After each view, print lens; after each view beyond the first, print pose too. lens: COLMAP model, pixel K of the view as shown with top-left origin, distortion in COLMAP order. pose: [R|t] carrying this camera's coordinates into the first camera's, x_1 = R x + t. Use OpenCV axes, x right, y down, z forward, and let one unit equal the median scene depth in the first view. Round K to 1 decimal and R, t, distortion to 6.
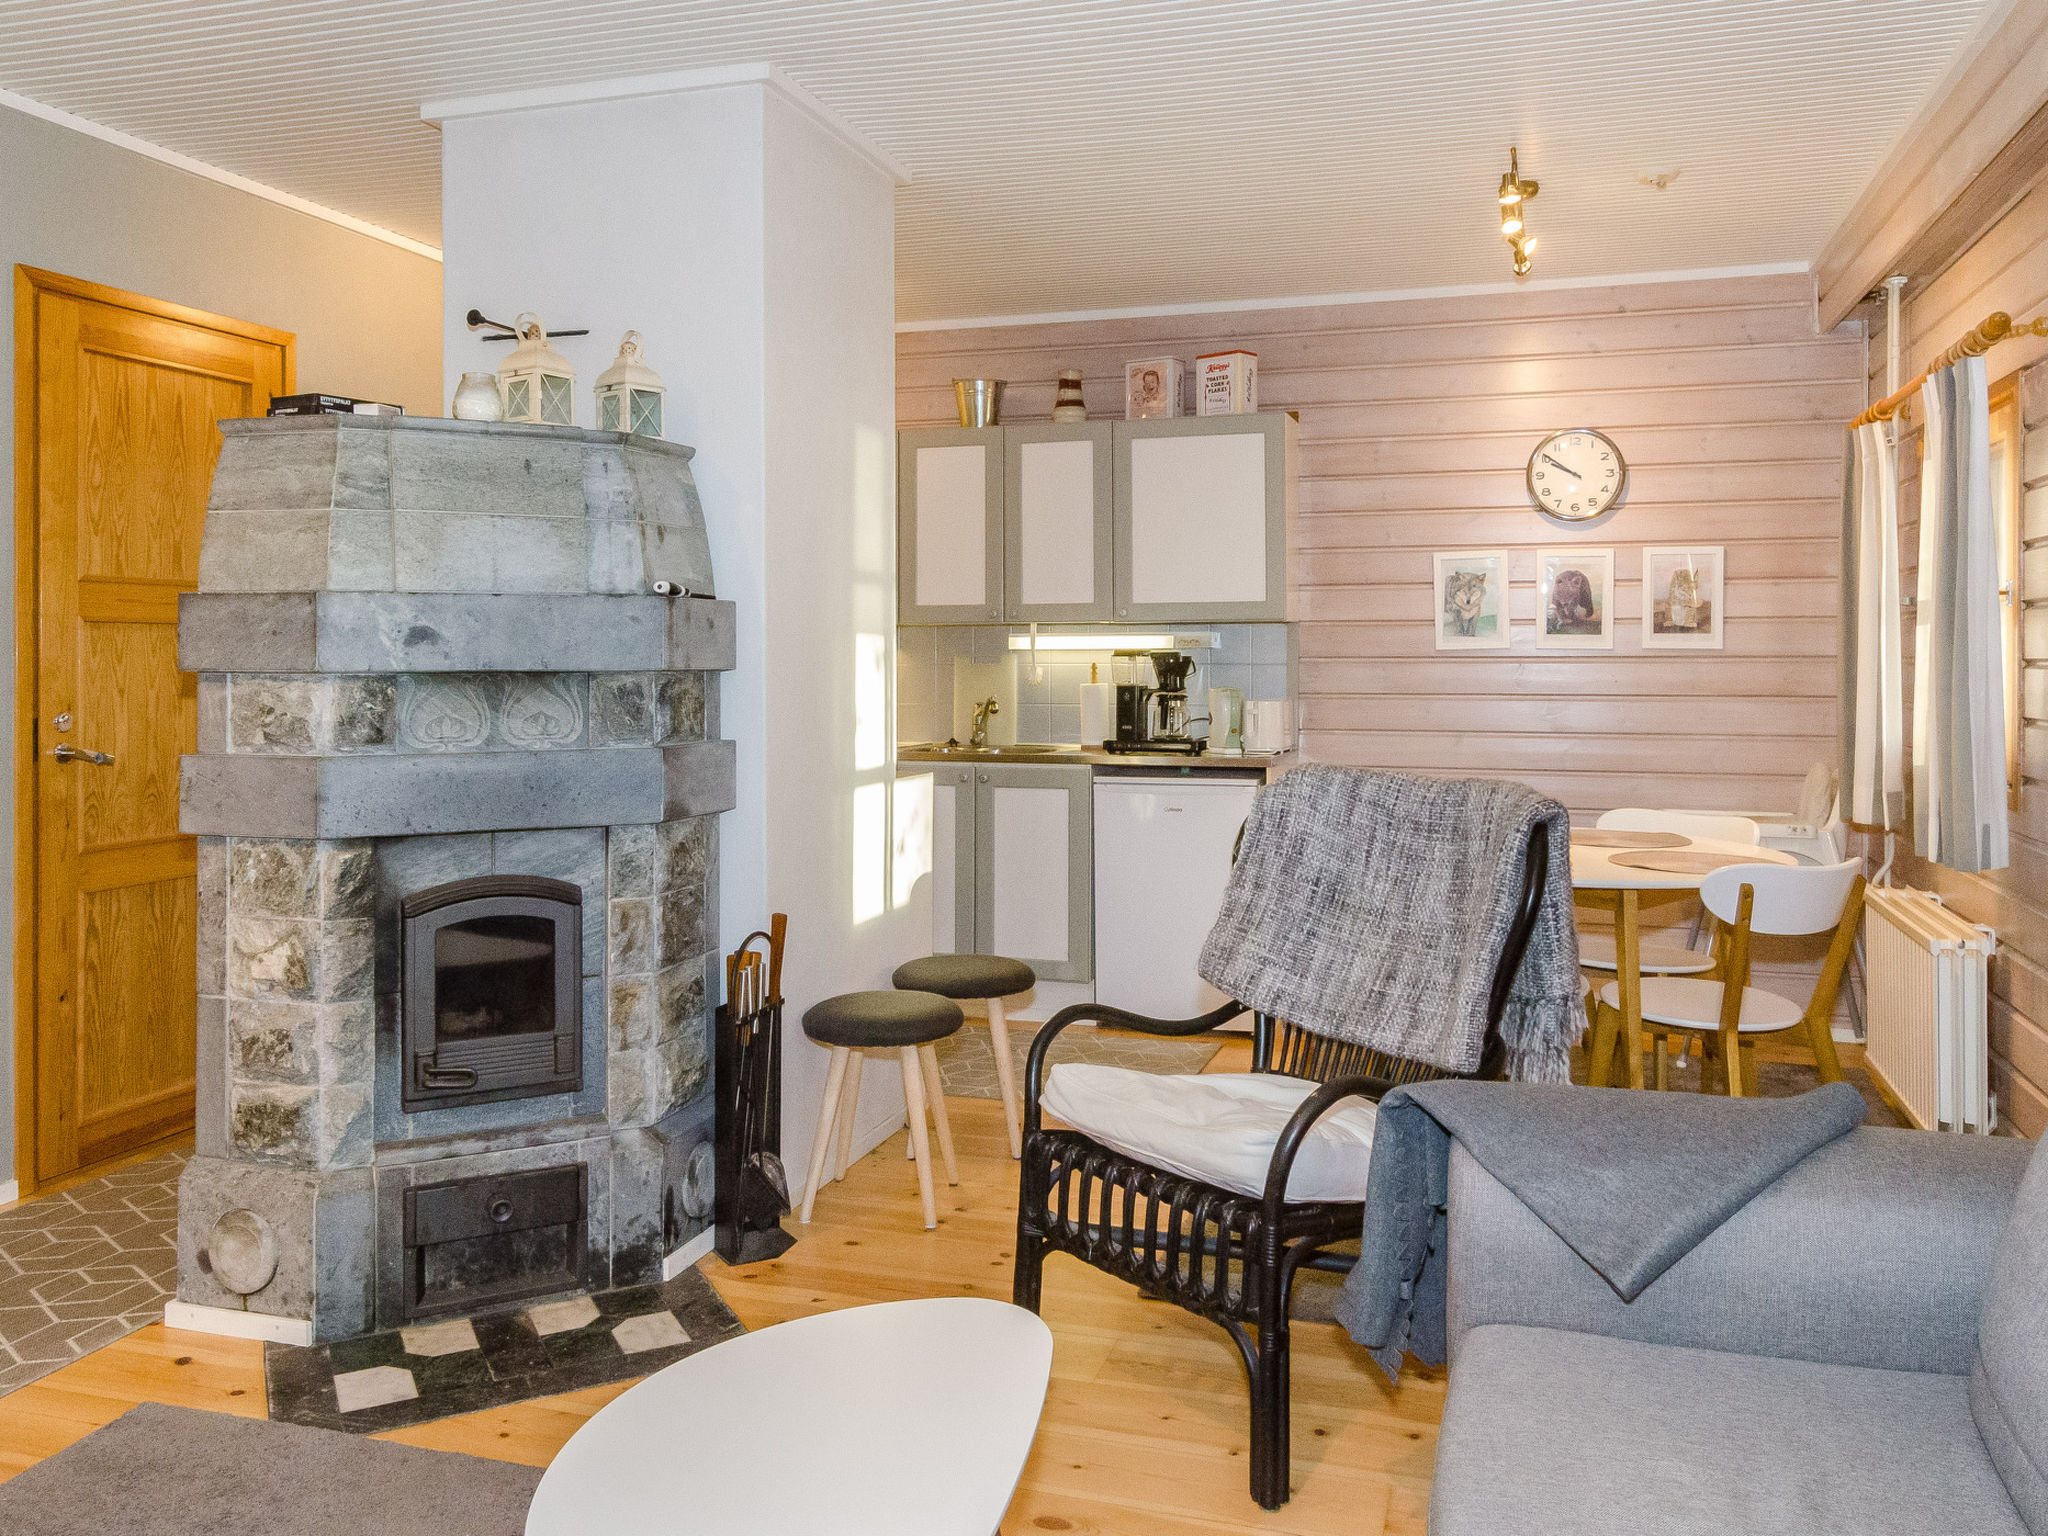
lens RADIAL K [[1618.8, 0, 1031.5], [0, 1618.8, 655.2], [0, 0, 1]] dist [0.006004, 0.007711]
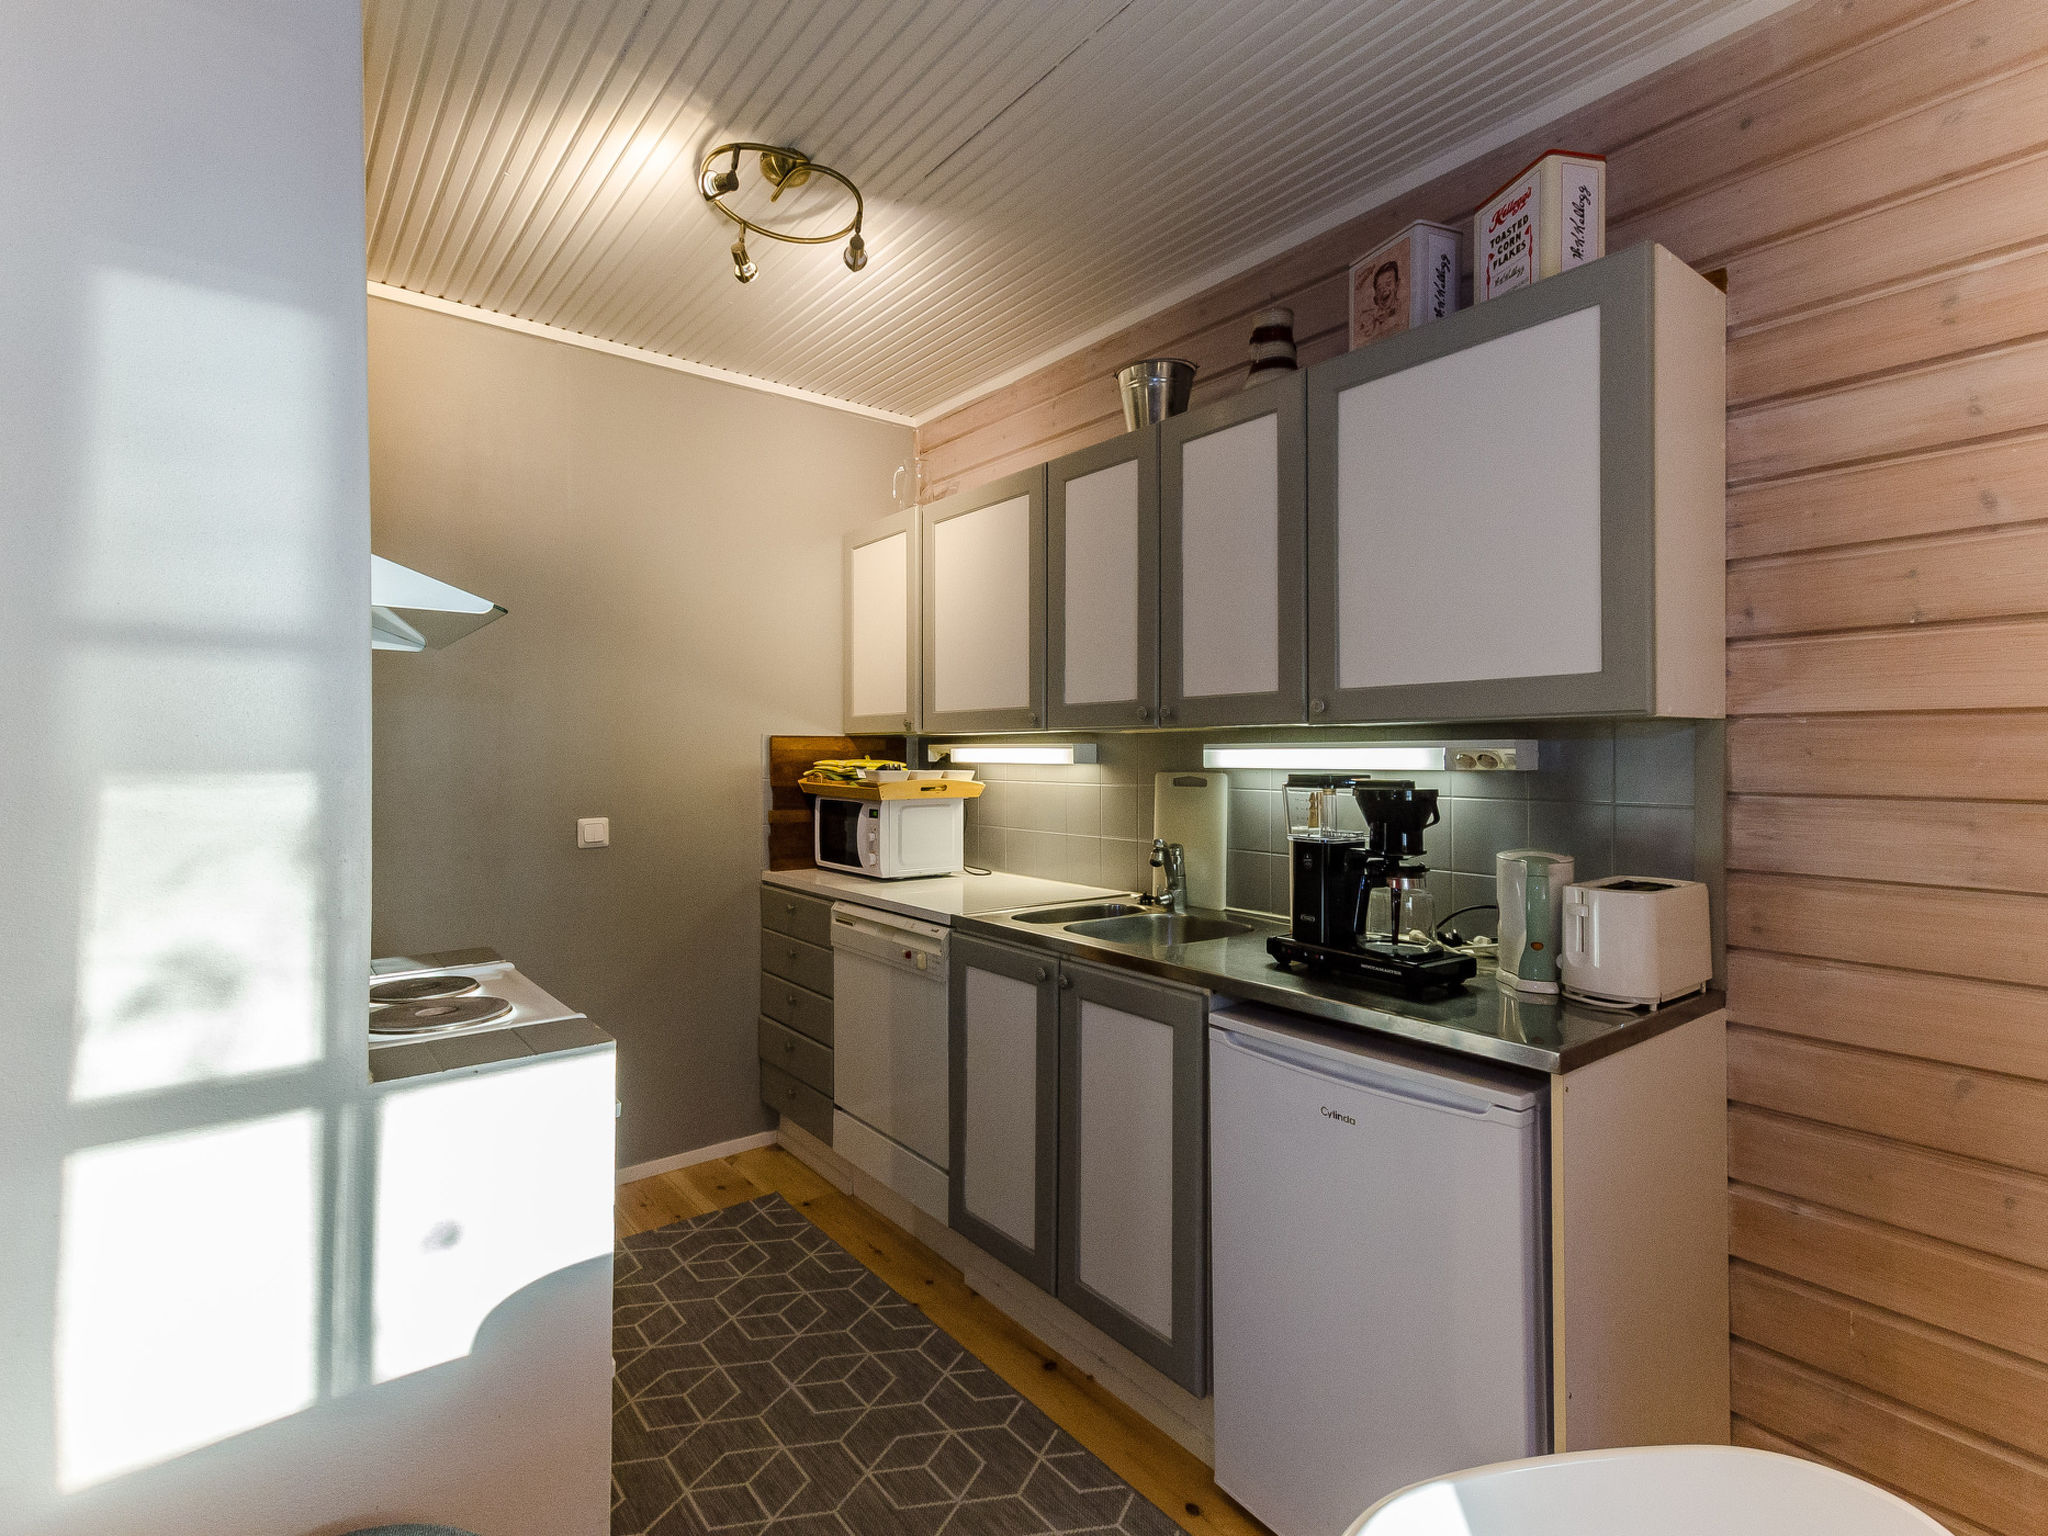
lens RADIAL K [[998.2, 0, 1028.4], [0, 998.2, 732.2], [0, 0, 1]] dist [0.018325, 0.000289]
pose [[0.828459, -0.009477, -0.559970, 0.173674], [0.000334, 0.999865, -0.016427, -0.012174], [0.560050, 0.013422, 0.828350, 0.699698]]
